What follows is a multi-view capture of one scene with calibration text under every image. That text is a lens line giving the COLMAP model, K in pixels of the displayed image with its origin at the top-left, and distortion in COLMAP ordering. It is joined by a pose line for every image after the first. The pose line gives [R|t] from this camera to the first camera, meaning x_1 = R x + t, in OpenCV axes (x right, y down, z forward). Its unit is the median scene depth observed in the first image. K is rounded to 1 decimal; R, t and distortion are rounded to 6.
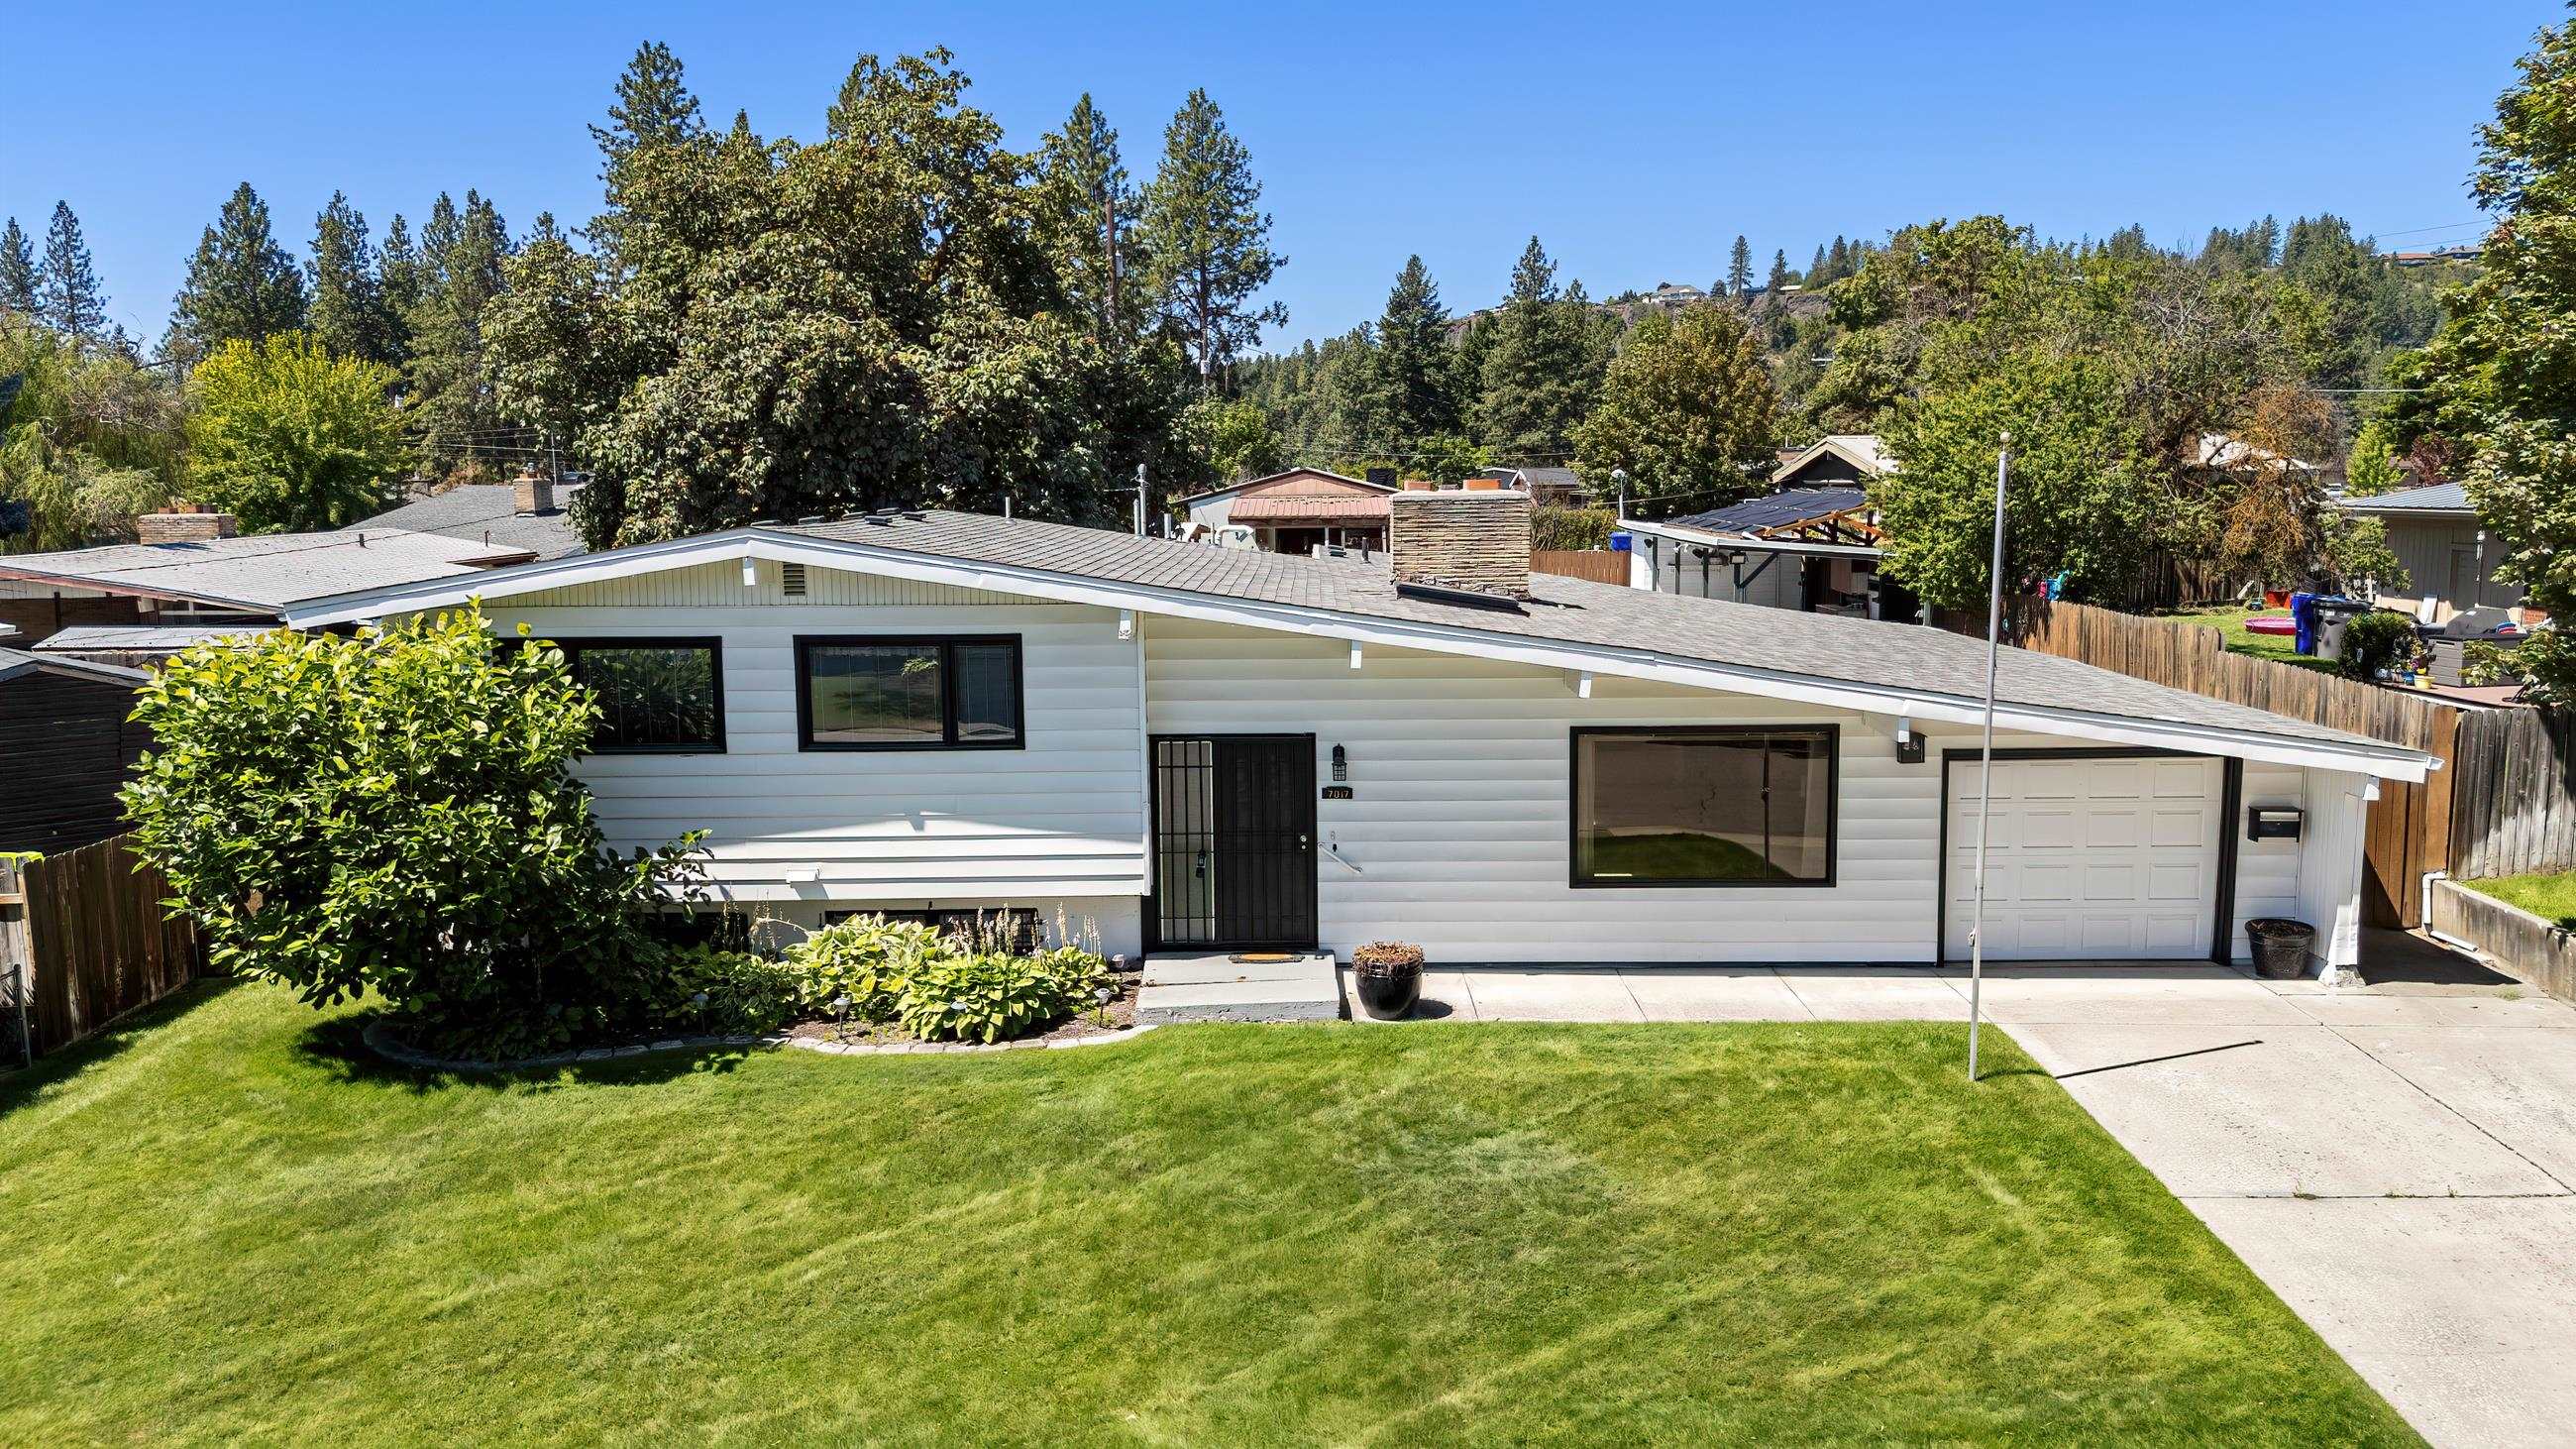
lens RADIAL K [[1894.1, 0, 1288.0], [0, 1894.1, 724.5], [0, 0, 1]] dist [0.074106, -0.079070]
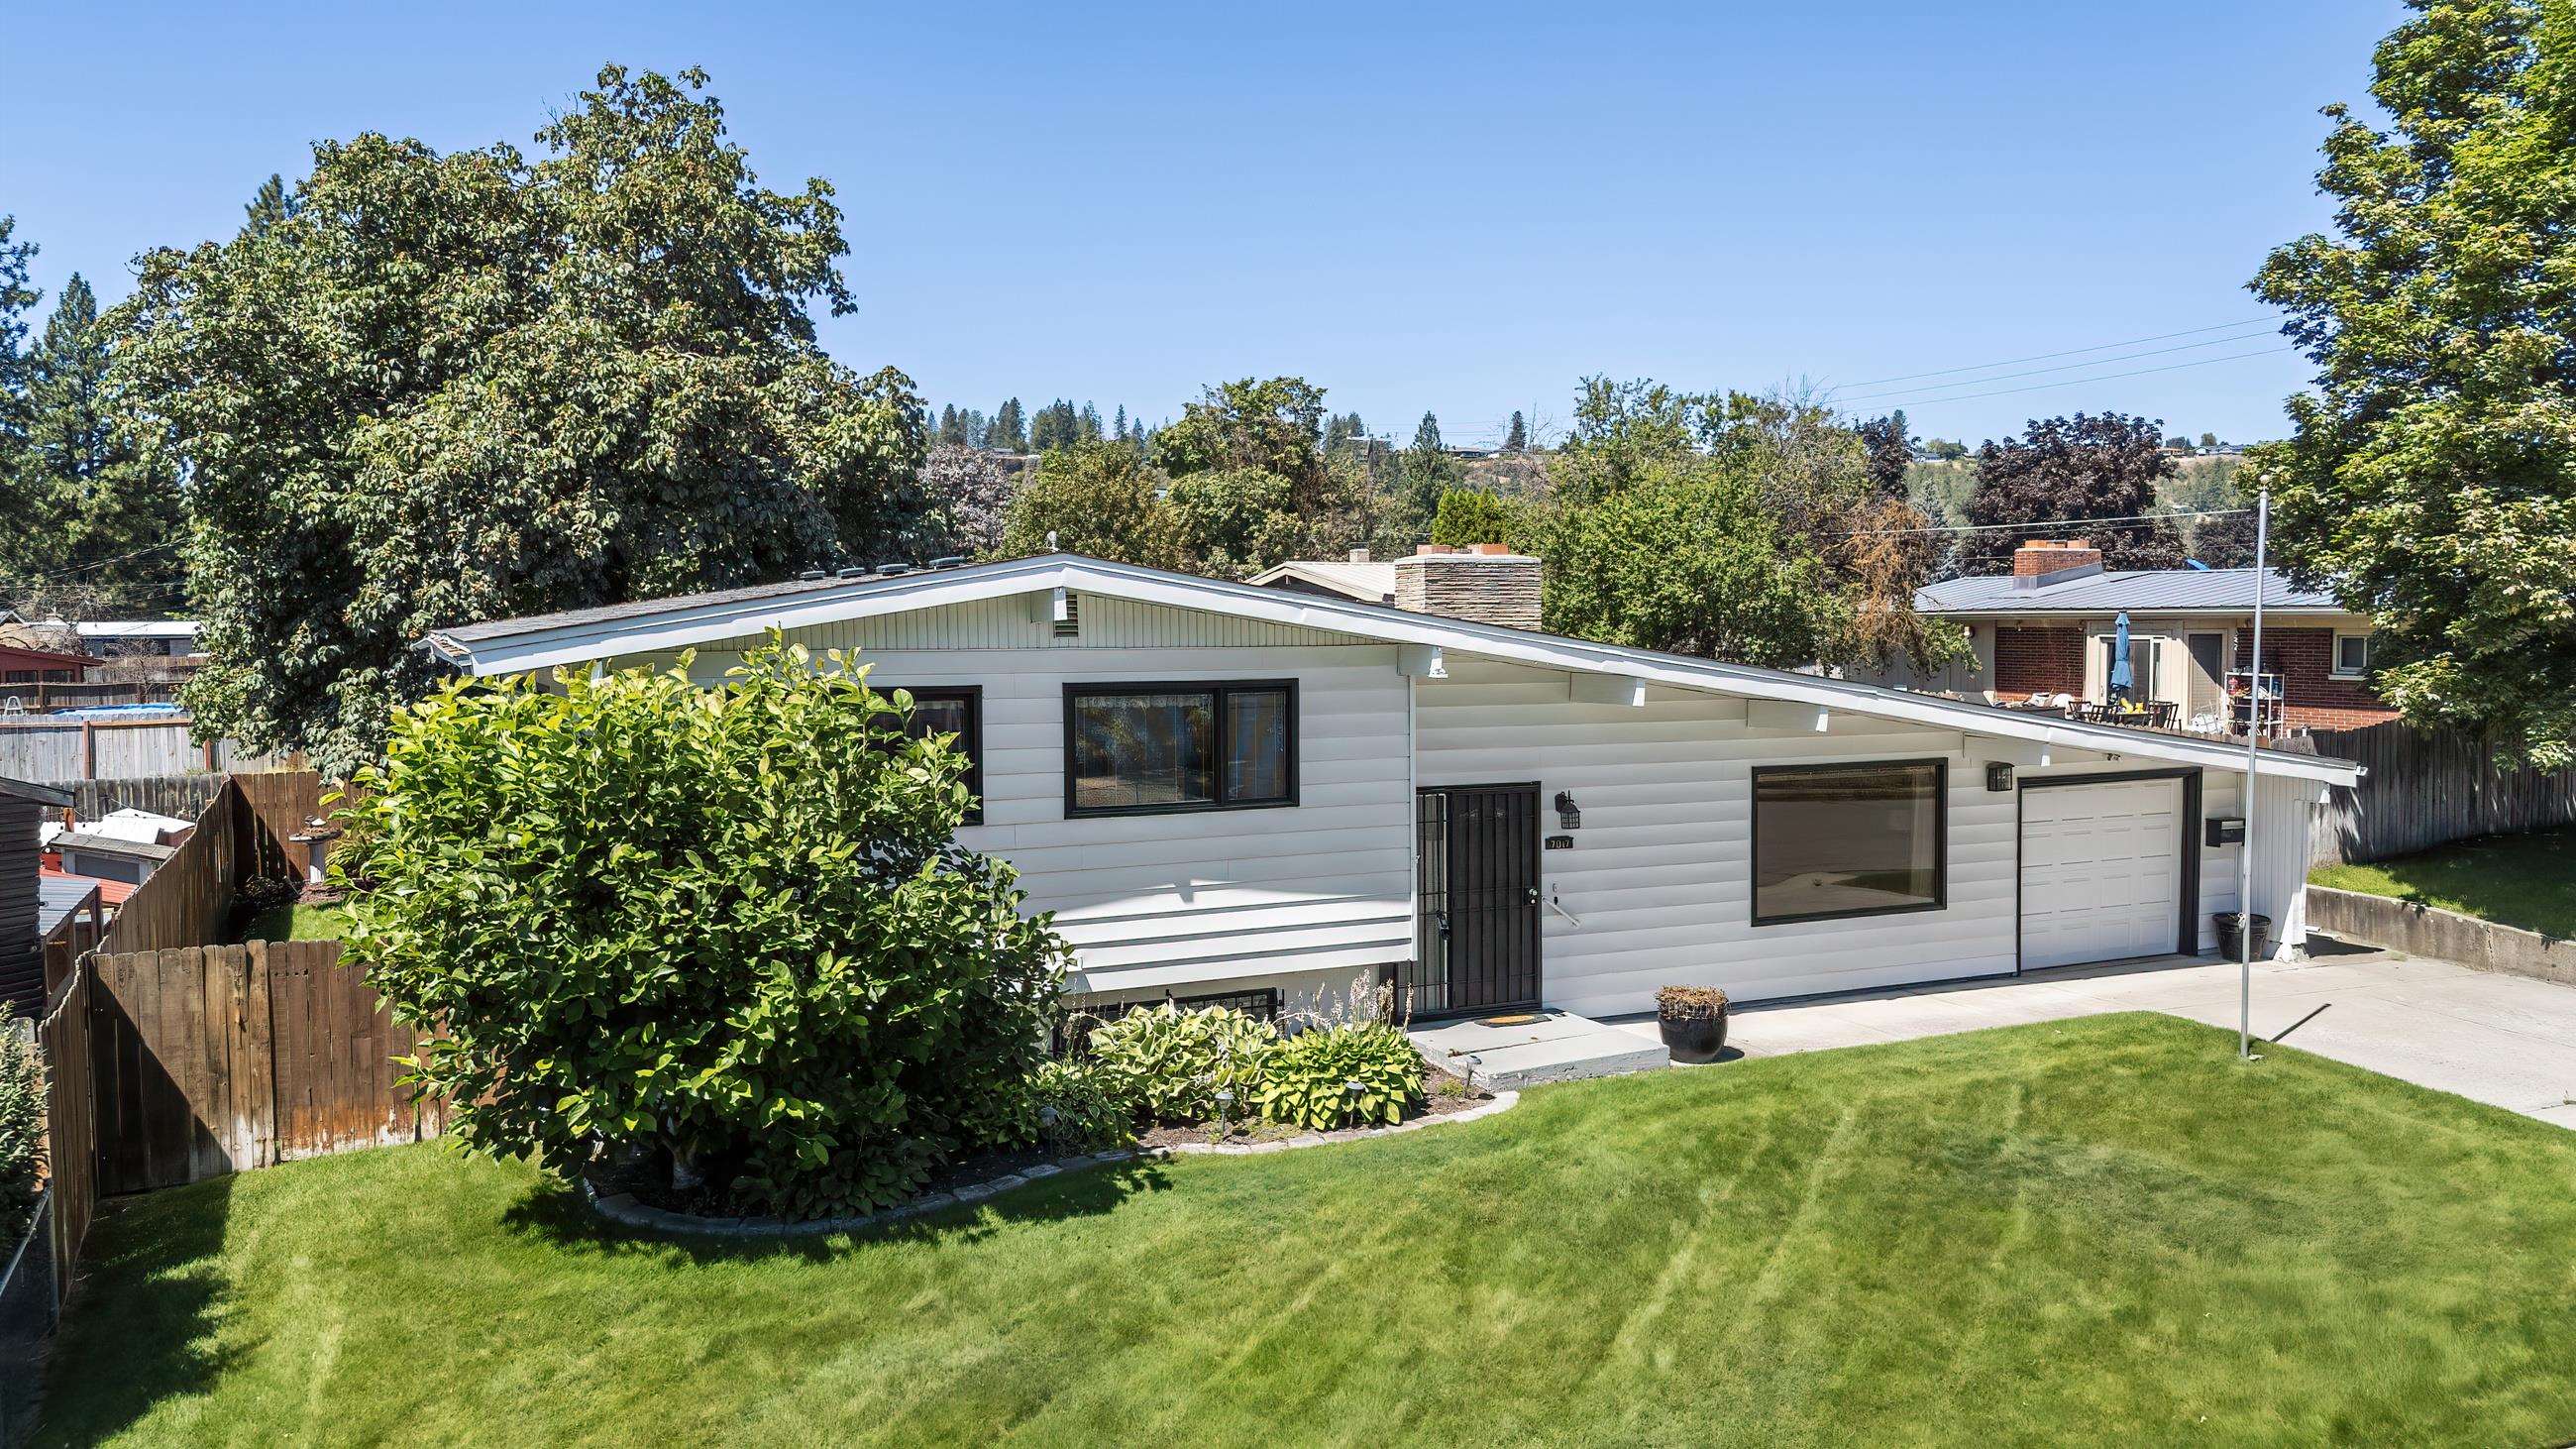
lens RADIAL K [[1894.1, 0, 1288.0], [0, 1894.1, 724.5], [0, 0, 1]] dist [0.074106, -0.079070]
pose [[0.895607, -0.018858, 0.444447, -0.547494], [0.055300, 0.996071, -0.069170, 0.036629], [-0.441396, 0.086527, 0.893131, 0.193534]]
